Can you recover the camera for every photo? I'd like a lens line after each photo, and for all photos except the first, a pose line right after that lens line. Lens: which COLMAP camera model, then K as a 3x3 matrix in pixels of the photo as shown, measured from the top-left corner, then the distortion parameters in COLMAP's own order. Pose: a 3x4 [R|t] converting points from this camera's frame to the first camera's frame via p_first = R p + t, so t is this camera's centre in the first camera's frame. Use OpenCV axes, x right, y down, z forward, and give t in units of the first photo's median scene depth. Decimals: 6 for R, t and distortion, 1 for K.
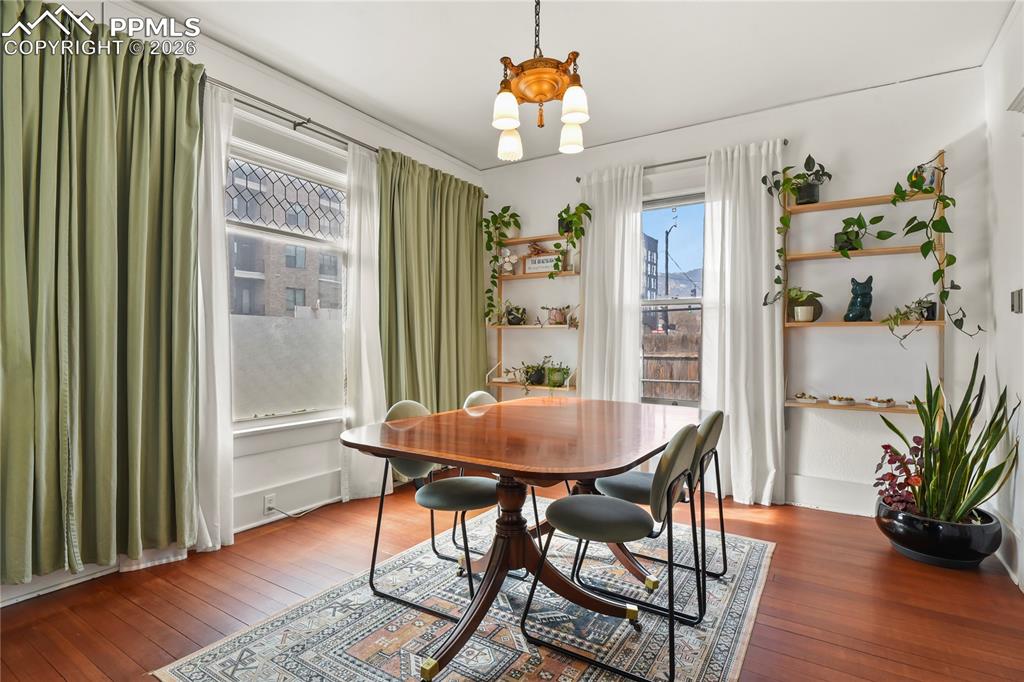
lens RADIAL K [[499.5, 0, 521.3], [0, 499.5, 342.0], [0, 0, 1]] dist [-0.000821, -0.012908]
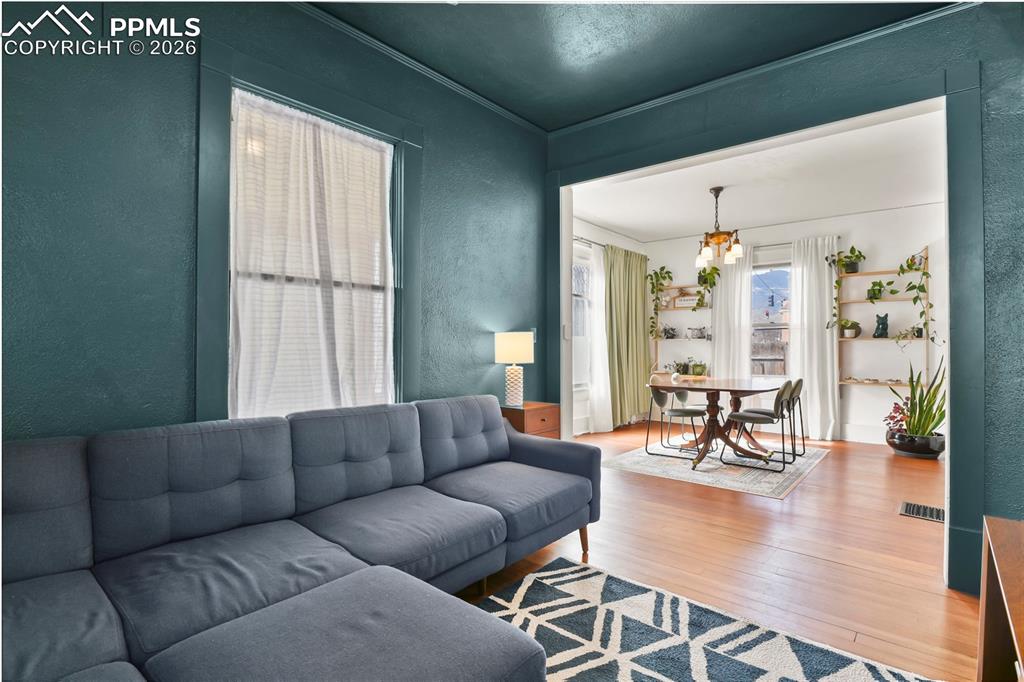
lens RADIAL K [[501.3, 0, 514.0], [0, 501.3, 342.5], [0, 0, 1]] dist [-0.016724, -0.000741]
pose [[0.990080, -0.003287, -0.140468, -0.382068], [0.002144, 0.999963, -0.008291, -0.010906], [0.140491, 0.007908, 0.990050, -0.944902]]
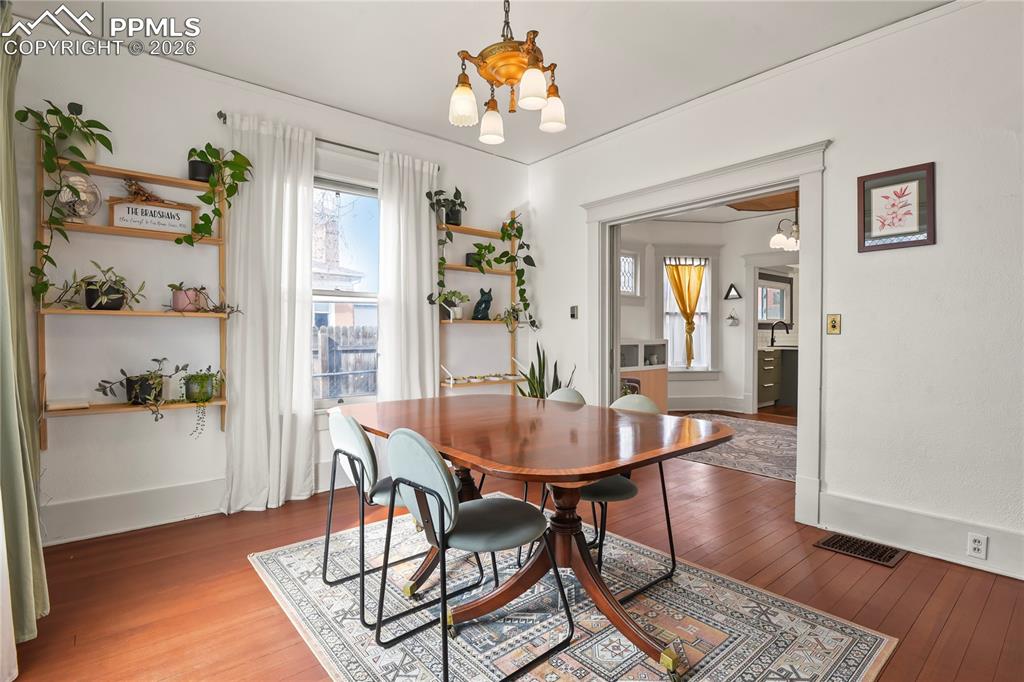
lens RADIAL K [[499.5, 0, 521.3], [0, 499.5, 342.0], [0, 0, 1]] dist [-0.000821, -0.012908]
pose [[0.297722, -0.020624, 0.954430, -0.569052], [0.002764, 0.999781, 0.020742, -0.008702], [-0.954649, -0.003537, 0.297713, 0.454155]]
